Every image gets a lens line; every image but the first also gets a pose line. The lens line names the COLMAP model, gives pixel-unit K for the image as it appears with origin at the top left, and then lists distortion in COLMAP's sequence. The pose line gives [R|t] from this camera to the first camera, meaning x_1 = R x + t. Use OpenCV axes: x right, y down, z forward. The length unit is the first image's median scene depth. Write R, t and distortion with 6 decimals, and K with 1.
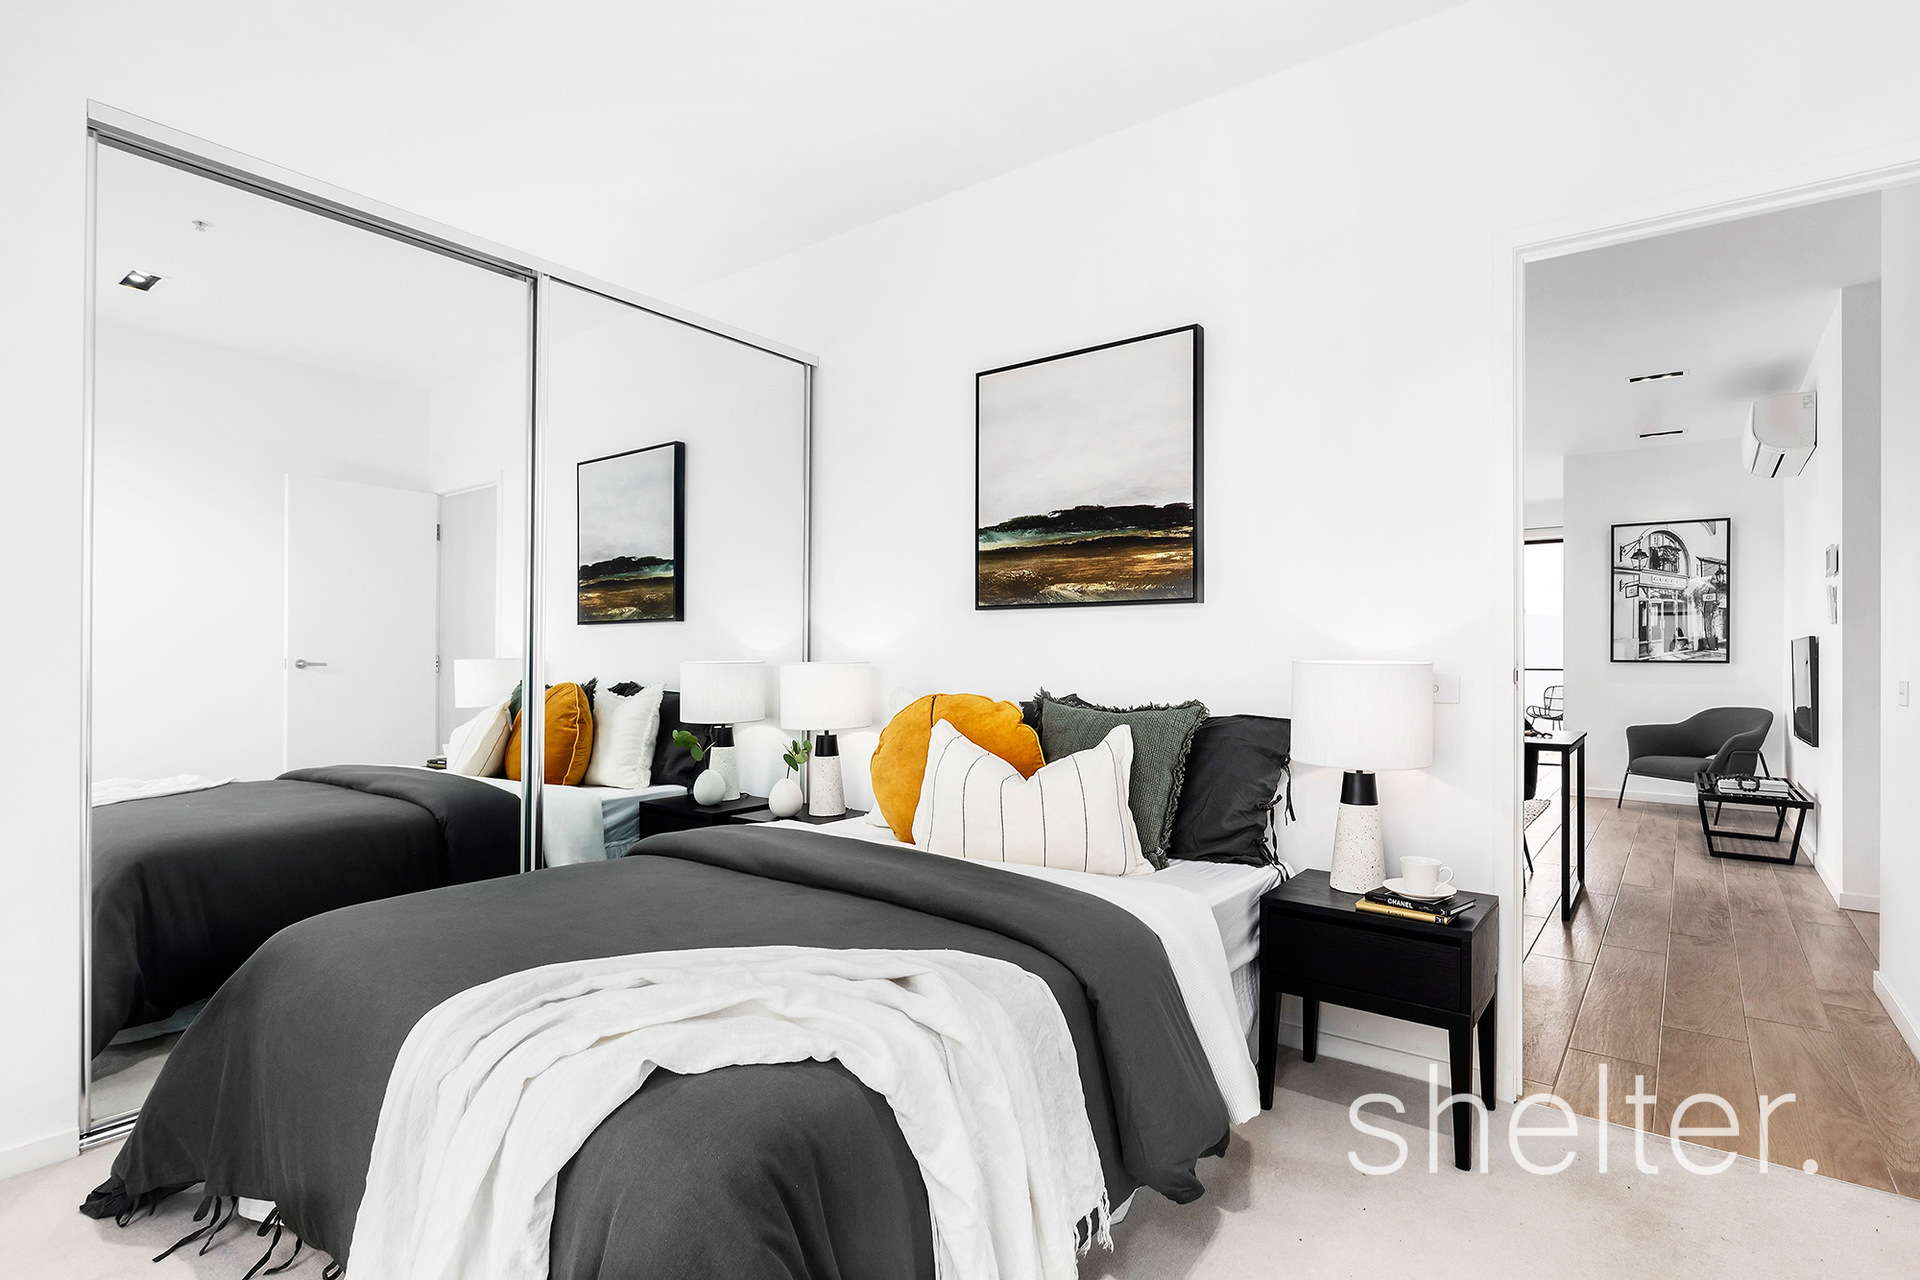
lens RADIAL K [[922.6, 0, 977.6], [0, 922.6, 648.4], [0, 0, 1]] dist [0.000047, -0.000220]
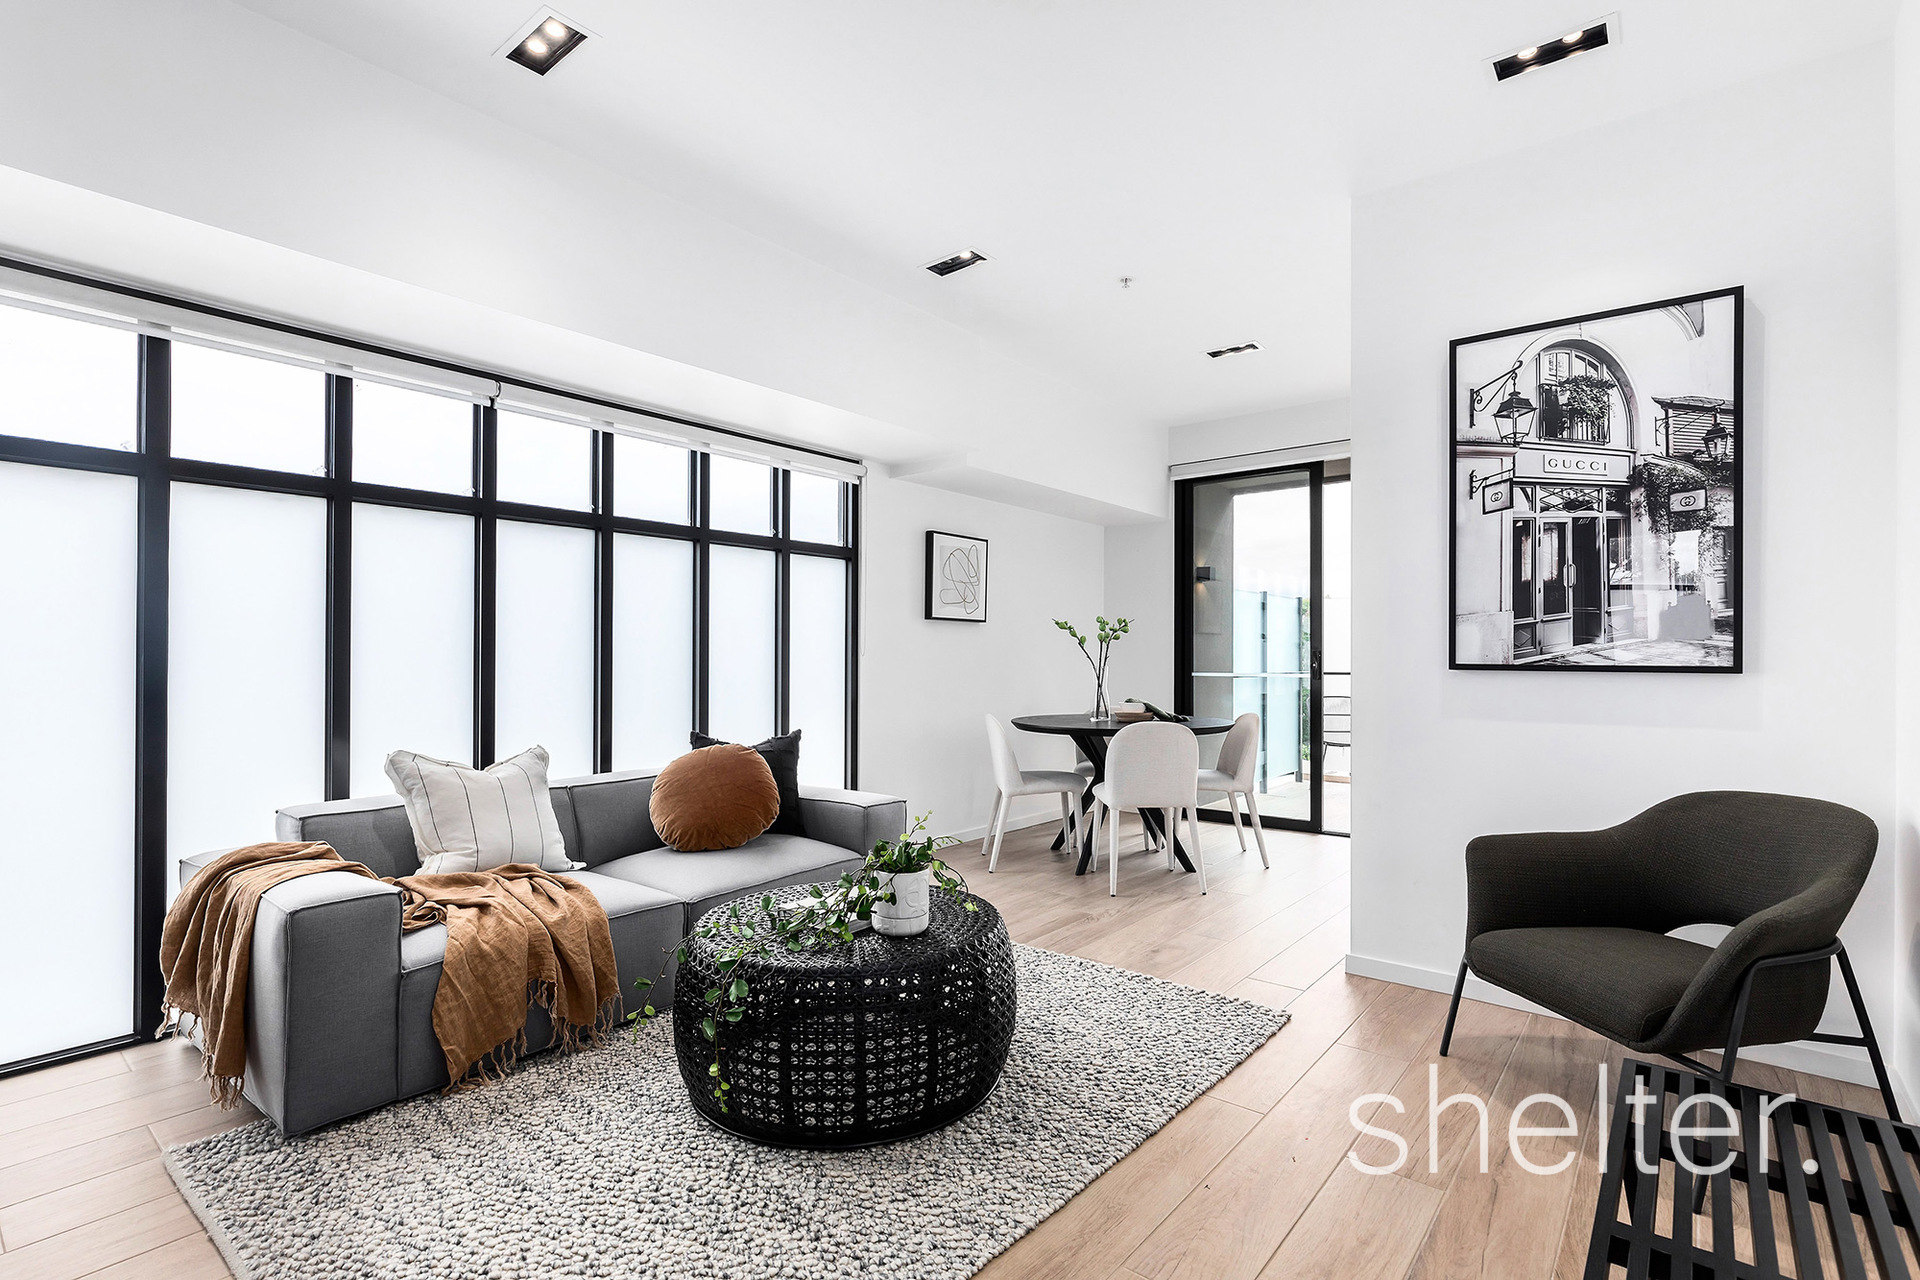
lens RADIAL K [[922.6, 0, 942.4], [0, 922.6, 644.5], [0, 0, 1]] dist [0.000047, -0.000220]
pose [[0.999476, -0.007113, -0.031567, 0.483479], [0.007279, 0.999960, 0.005152, -0.000120], [0.031529, -0.005380, 0.999488, 0.592162]]
